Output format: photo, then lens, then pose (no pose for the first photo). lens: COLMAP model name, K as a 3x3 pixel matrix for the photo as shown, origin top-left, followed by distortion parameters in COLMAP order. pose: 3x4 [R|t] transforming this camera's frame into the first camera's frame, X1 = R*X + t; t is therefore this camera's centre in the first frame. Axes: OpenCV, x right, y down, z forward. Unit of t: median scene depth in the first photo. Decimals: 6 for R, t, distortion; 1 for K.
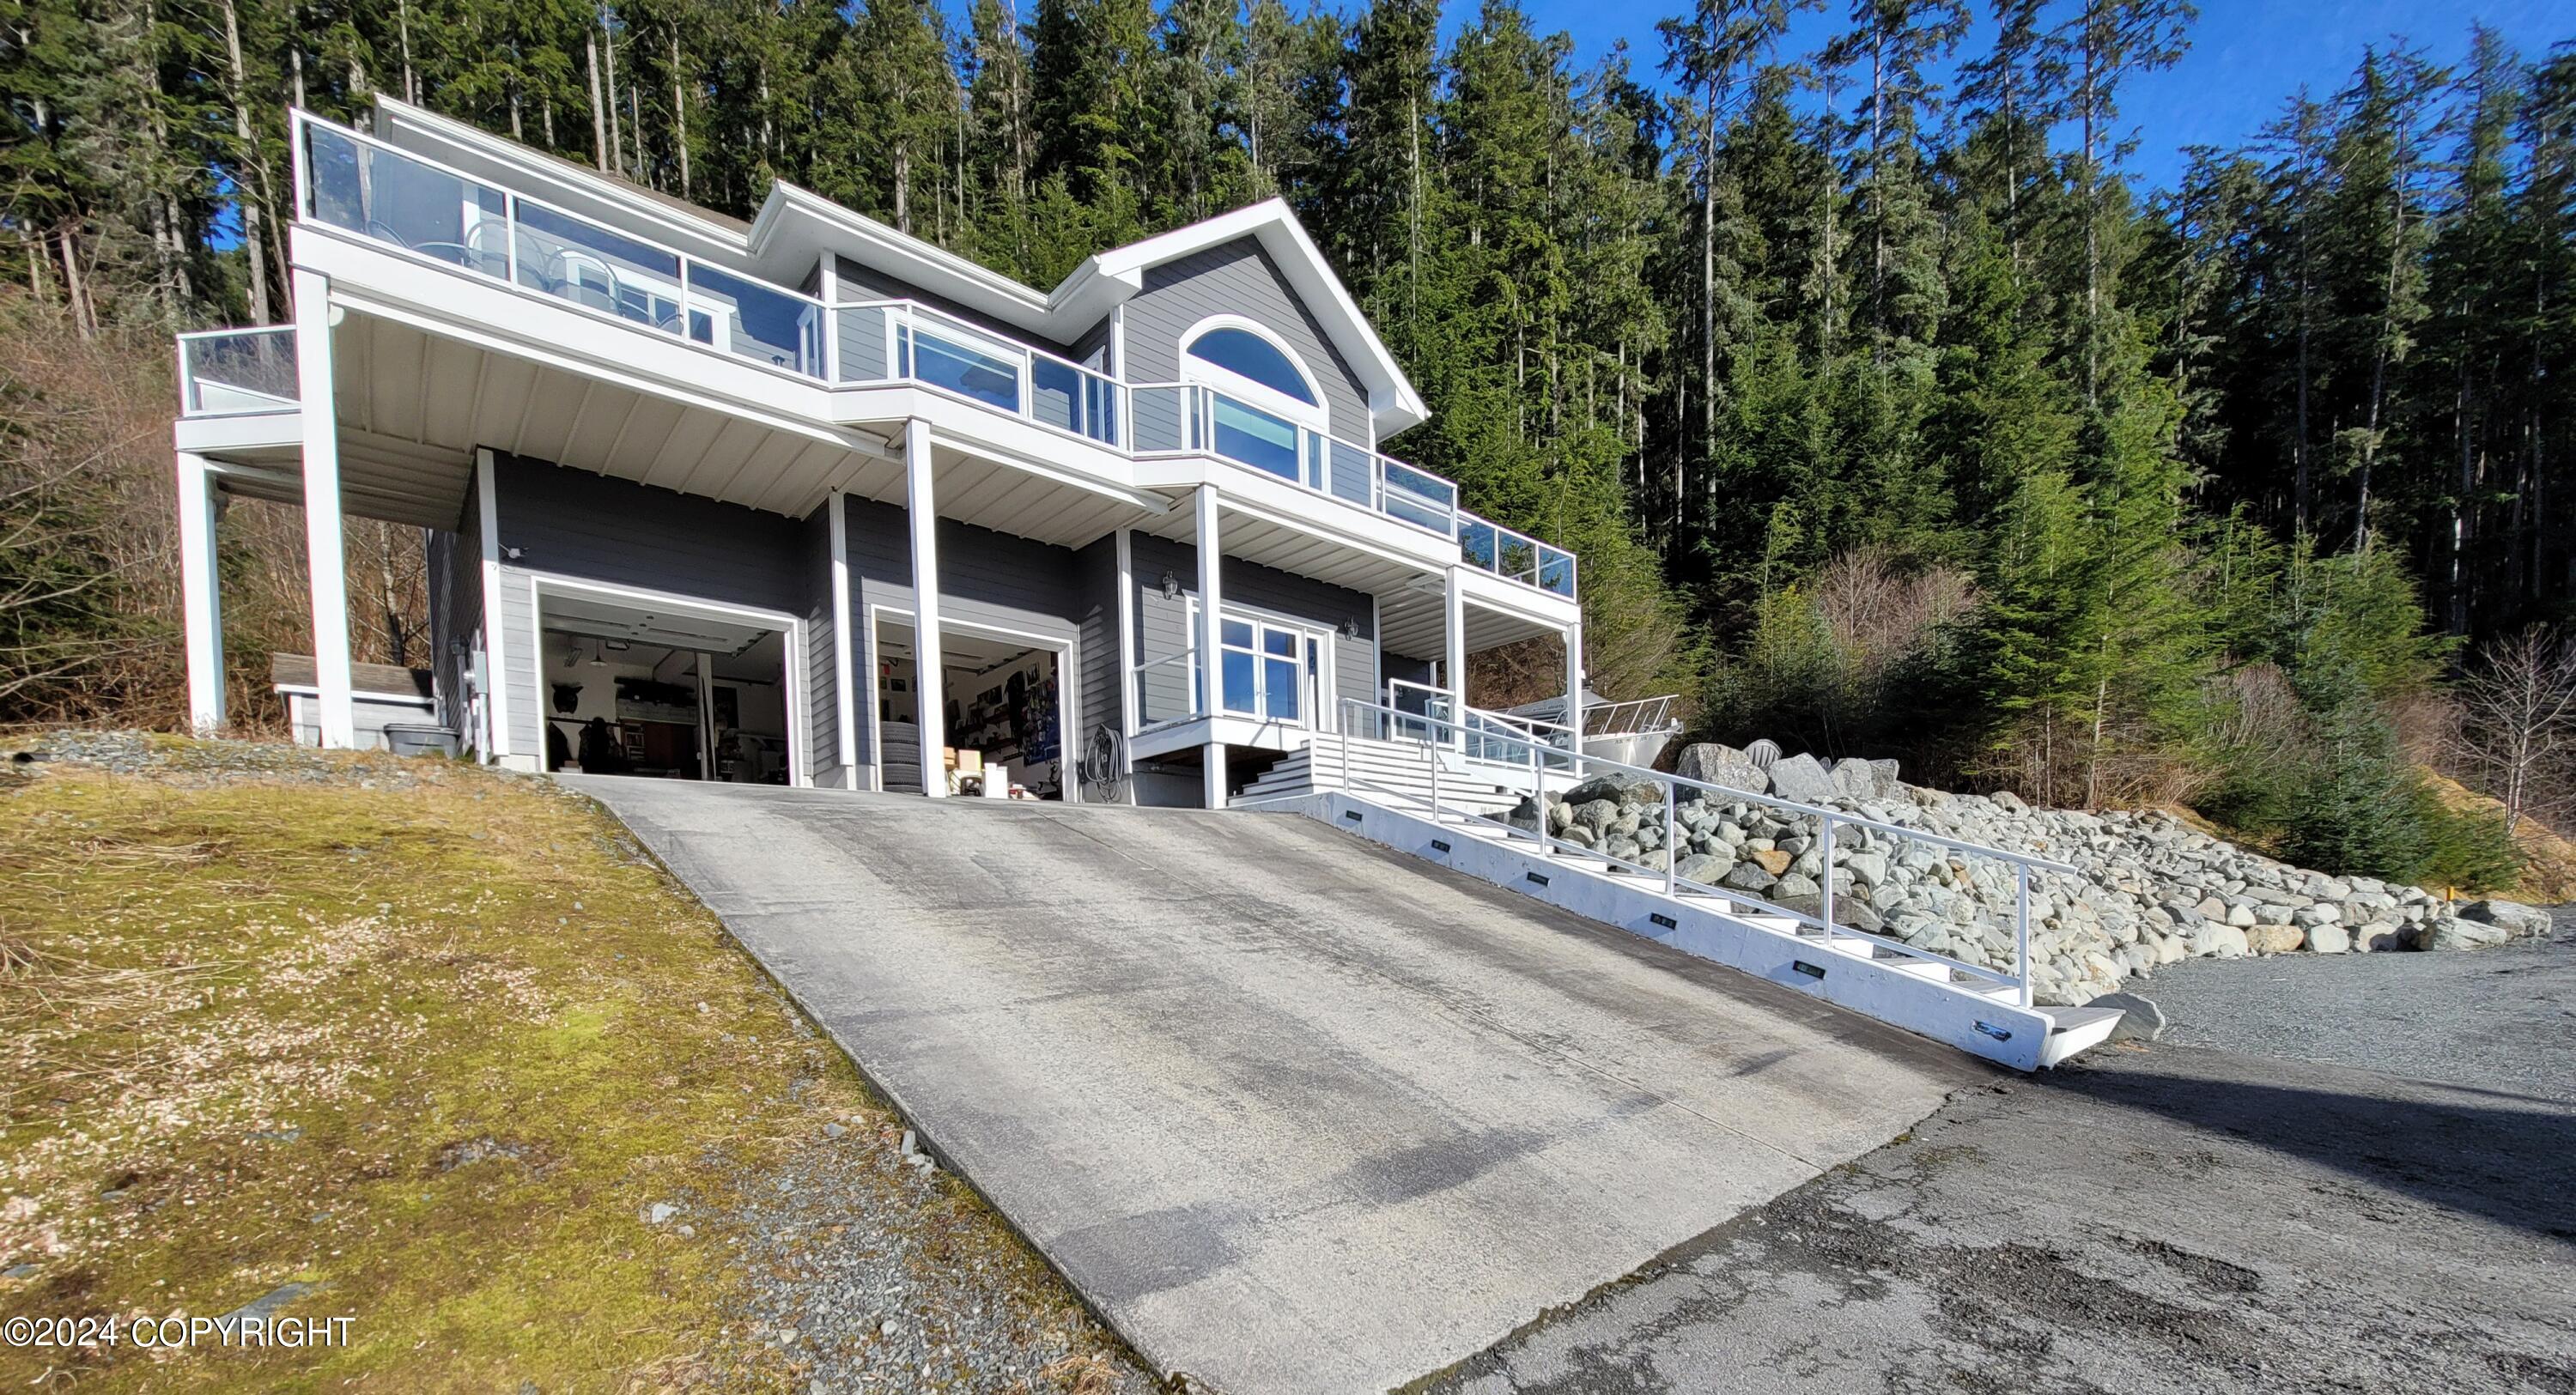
lens RADIAL K [[987.1, 0, 1289.3], [0, 987.1, 934.6], [0, 0, 1]] dist [-0.001867, -0.000185]
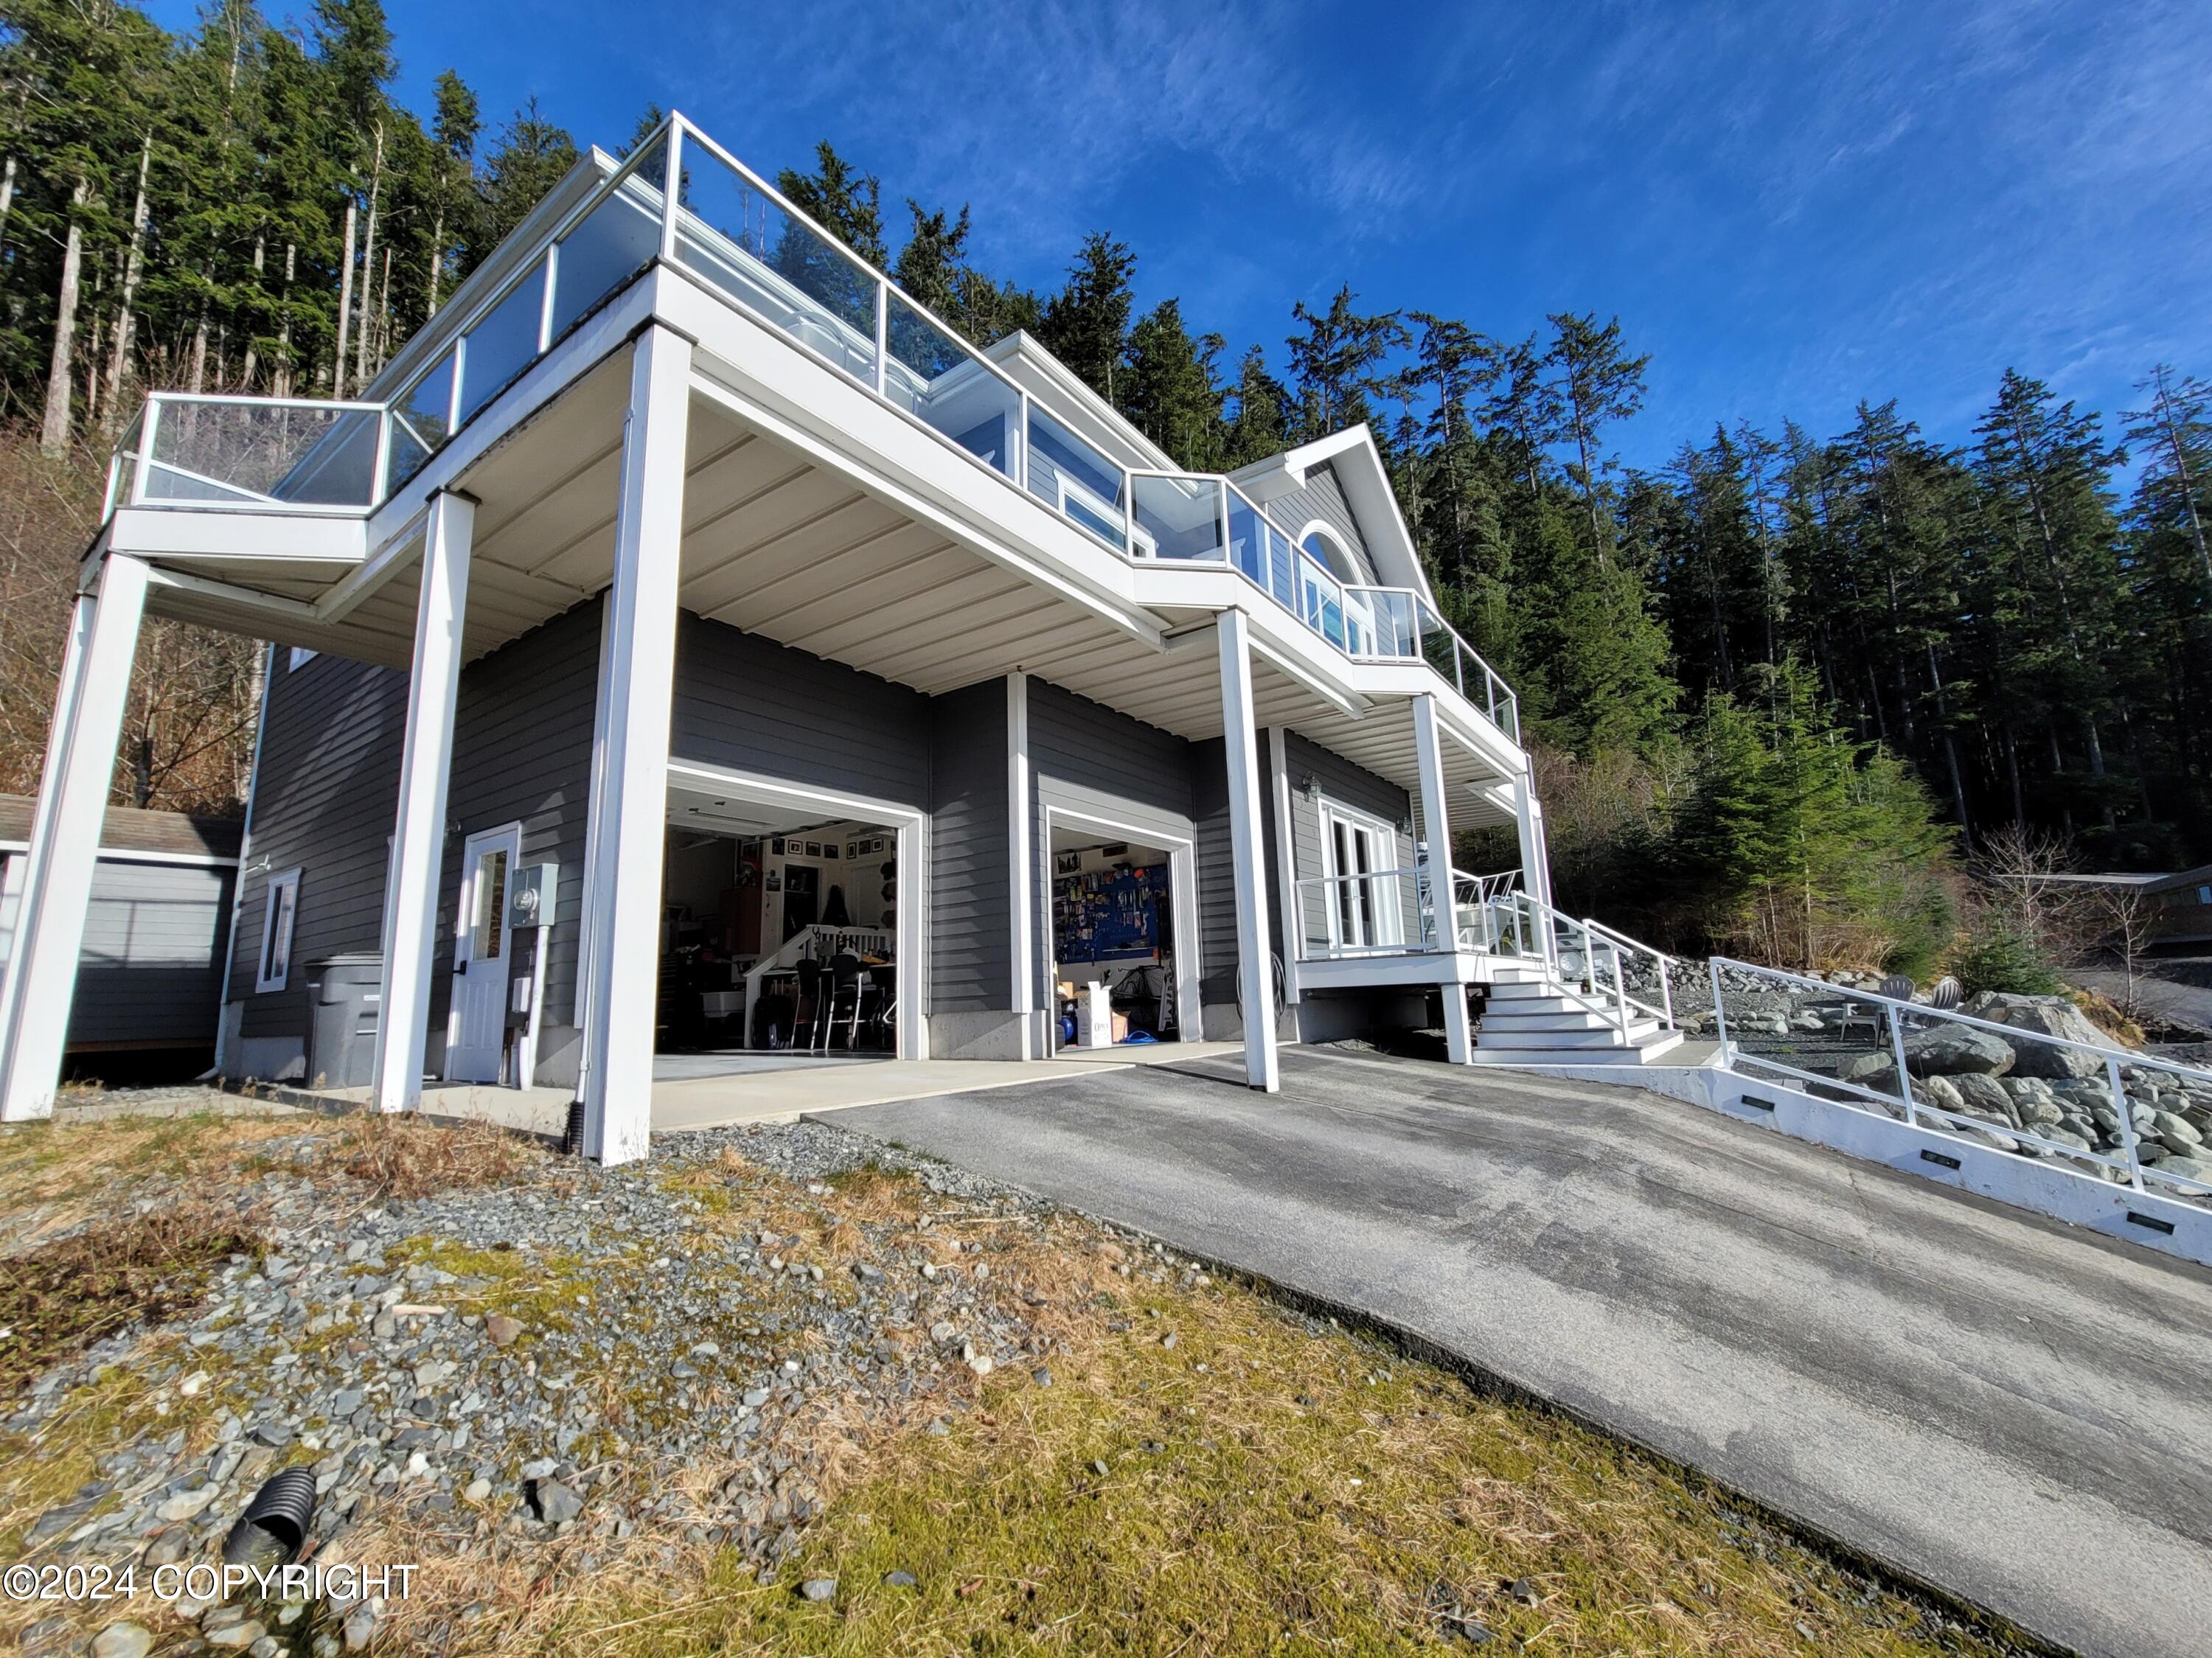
lens RADIAL K [[893.8, 0, 1106.0], [0, 893.8, 829.0], [0, 0, 1]] dist [-0.008772, 0.003444]
pose [[0.977450, 0.034685, 0.208300, -0.095294], [0.011623, 0.976086, -0.217075, -0.028828], [-0.210848, 0.214601, 0.953672, 0.055536]]
